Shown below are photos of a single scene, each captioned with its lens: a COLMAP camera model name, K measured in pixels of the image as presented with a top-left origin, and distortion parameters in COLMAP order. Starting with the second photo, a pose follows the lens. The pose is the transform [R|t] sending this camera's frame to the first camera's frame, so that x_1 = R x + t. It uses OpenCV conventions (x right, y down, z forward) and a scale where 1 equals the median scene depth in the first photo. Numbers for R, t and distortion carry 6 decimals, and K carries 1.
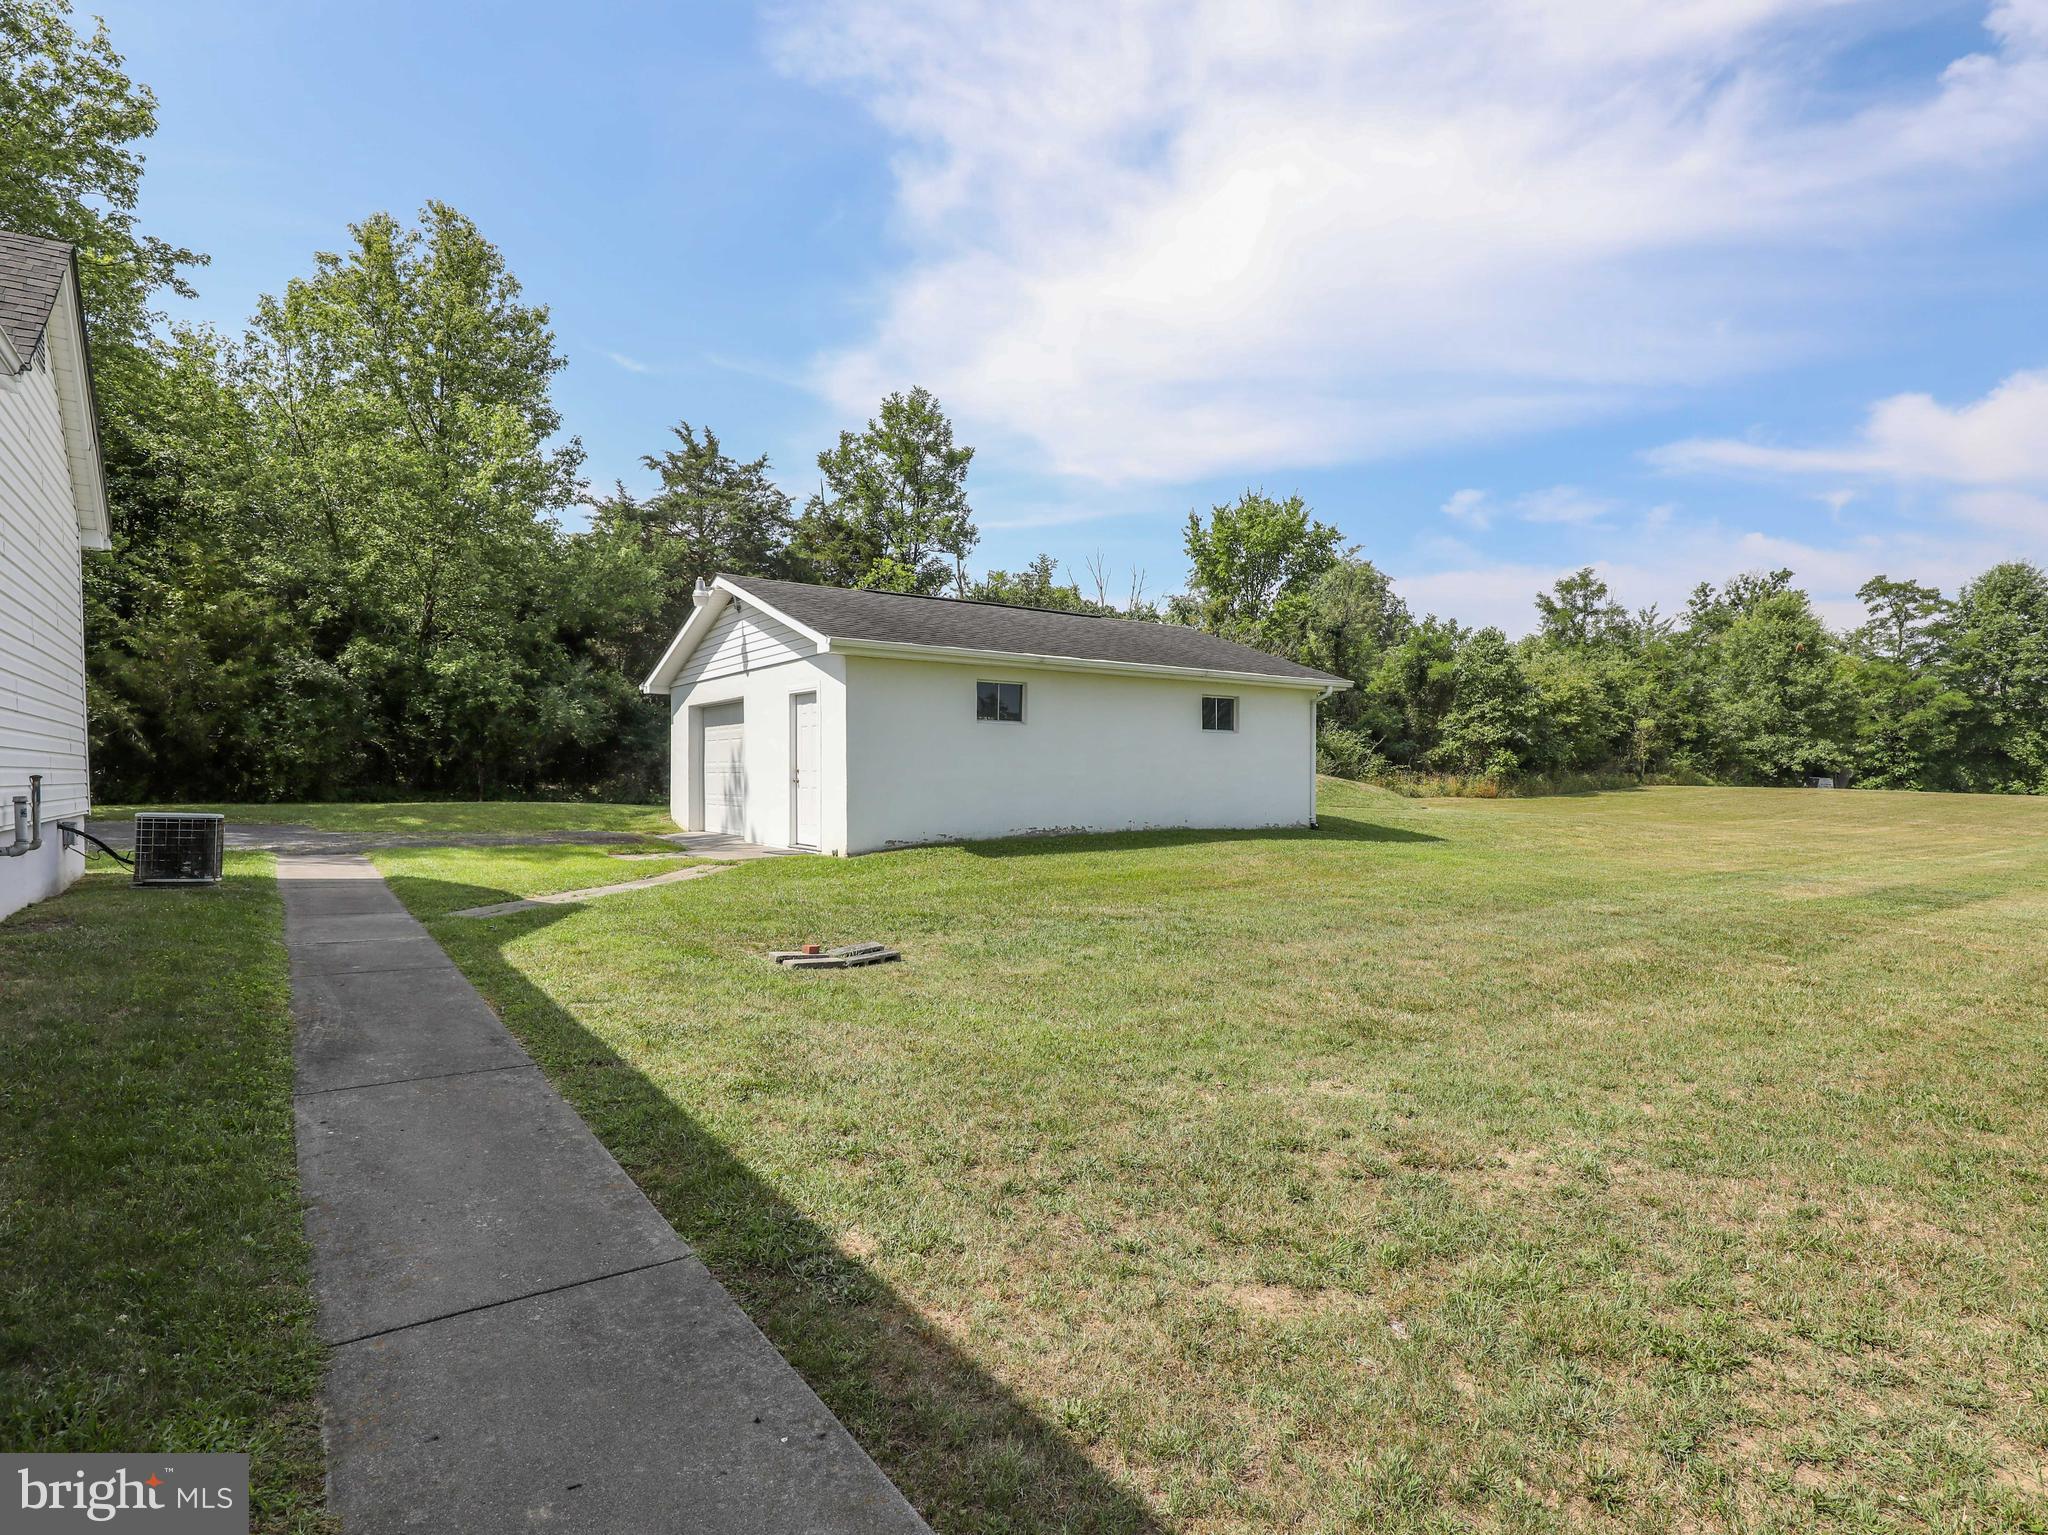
lens RADIAL K [[1055.2, 0, 1037.3], [0, 1055.2, 772.5], [0, 0, 1]] dist [-0.033987, 0.005830]
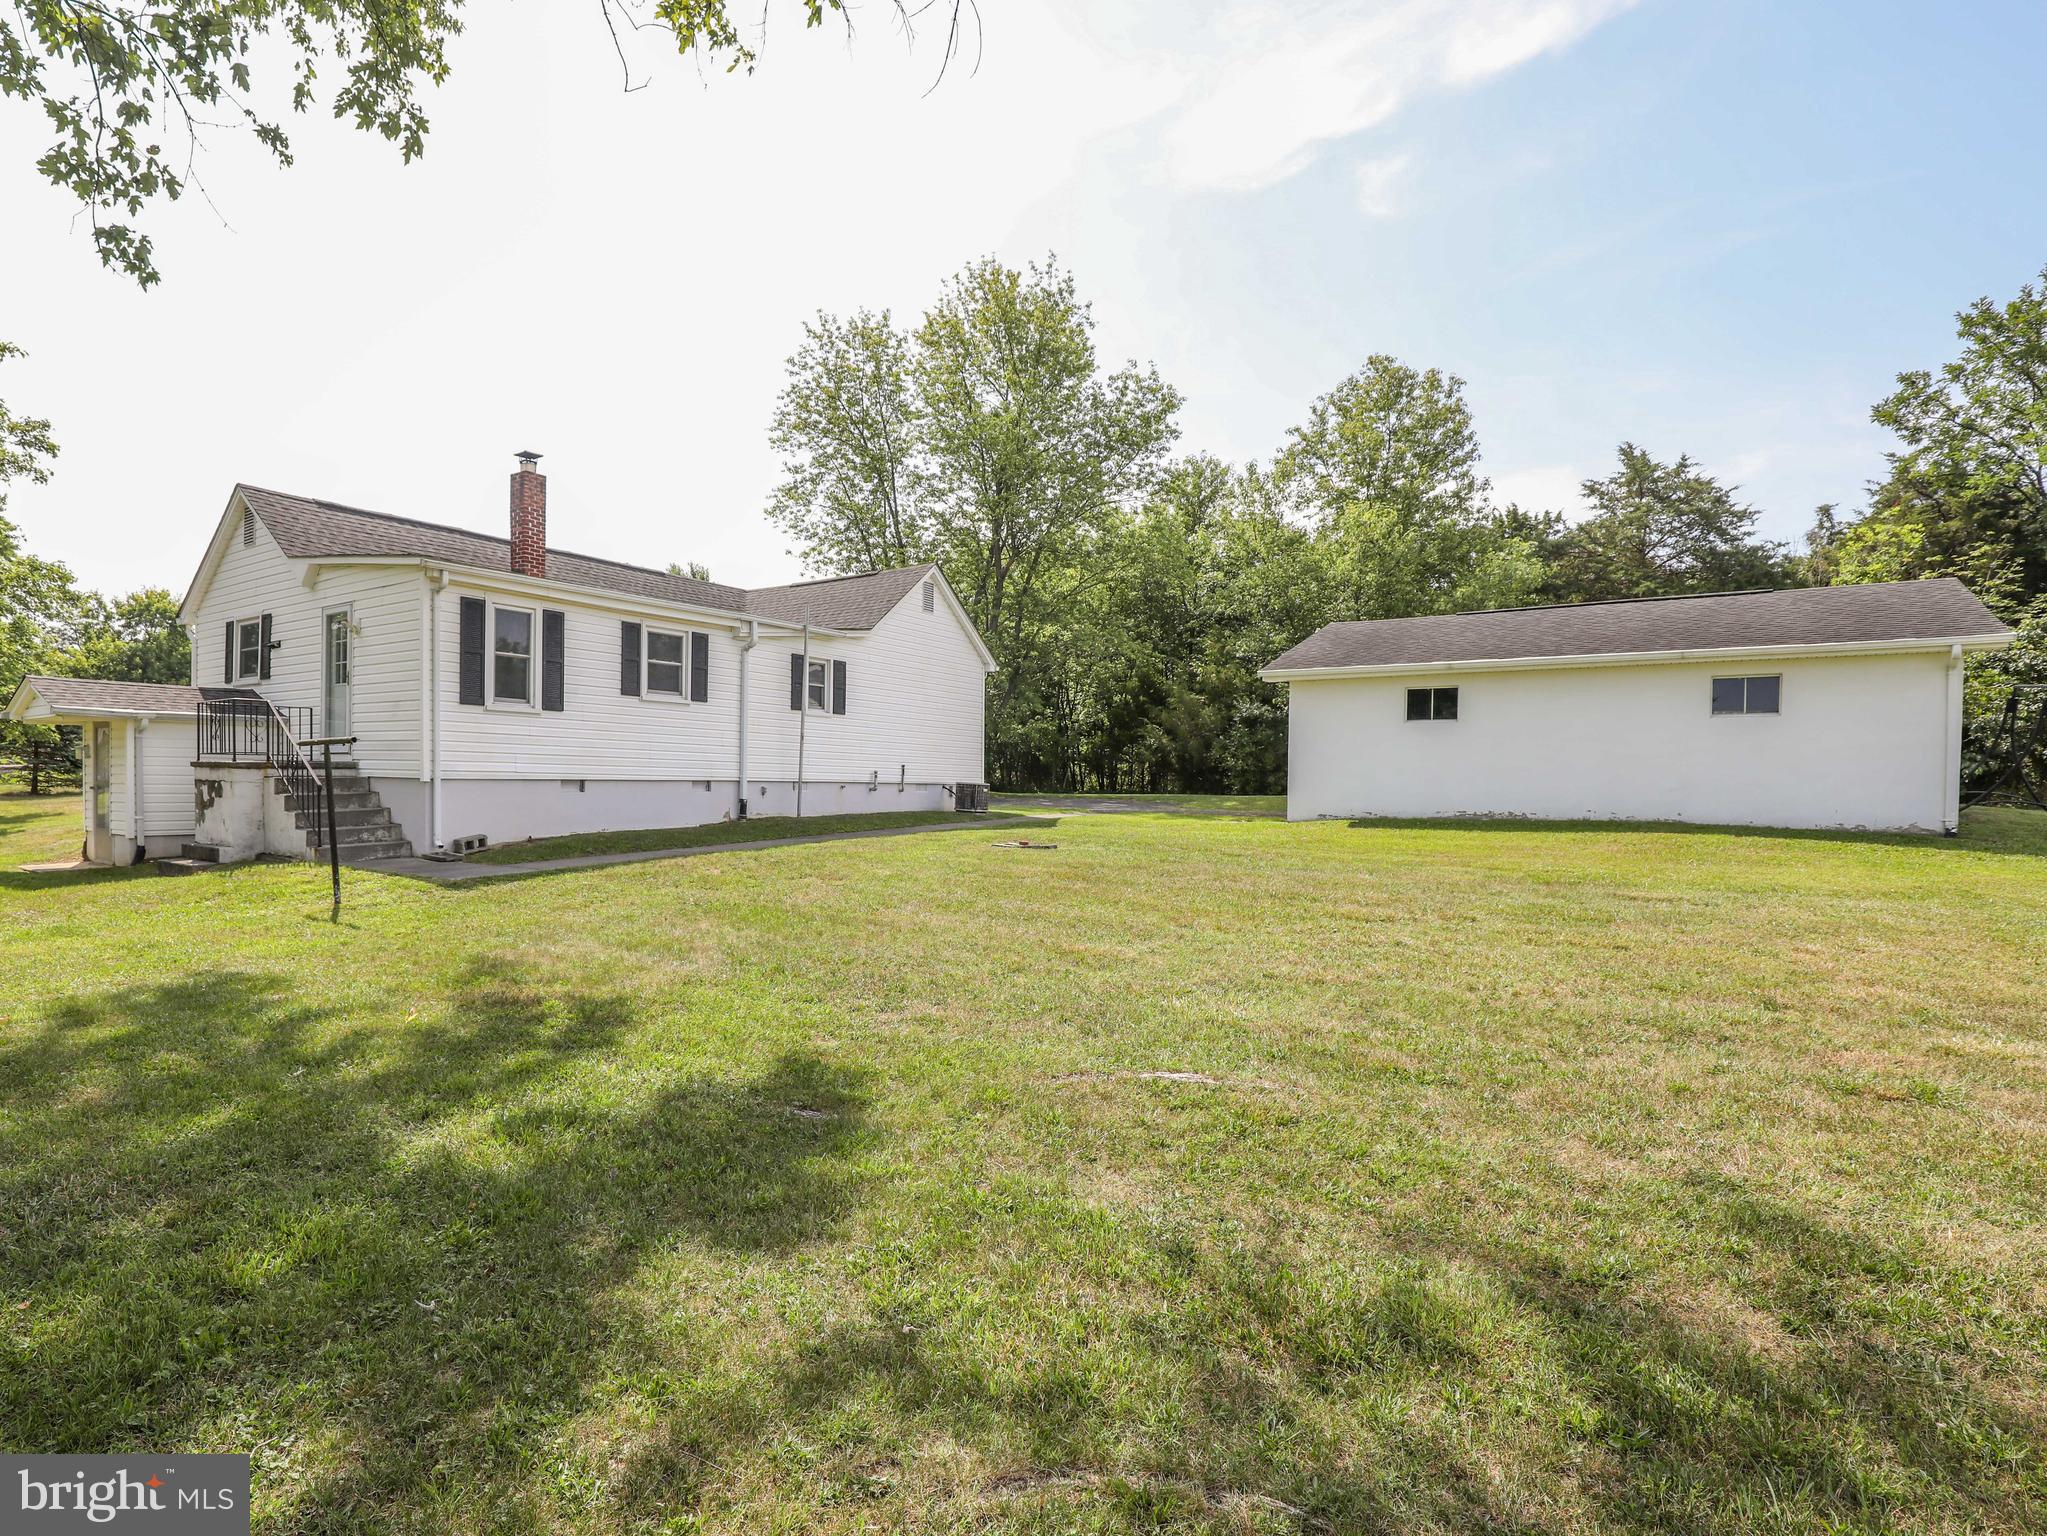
lens RADIAL K [[1054.7, 0, 1036.8], [0, 1054.7, 773.0], [0, 0, 1]] dist [-0.033987, 0.005830]
pose [[0.378303, -0.008232, -0.925645, 0.700797], [-0.004489, 0.999932, -0.010728, 0.018869], [0.925671, 0.008214, 0.378241, 0.108585]]
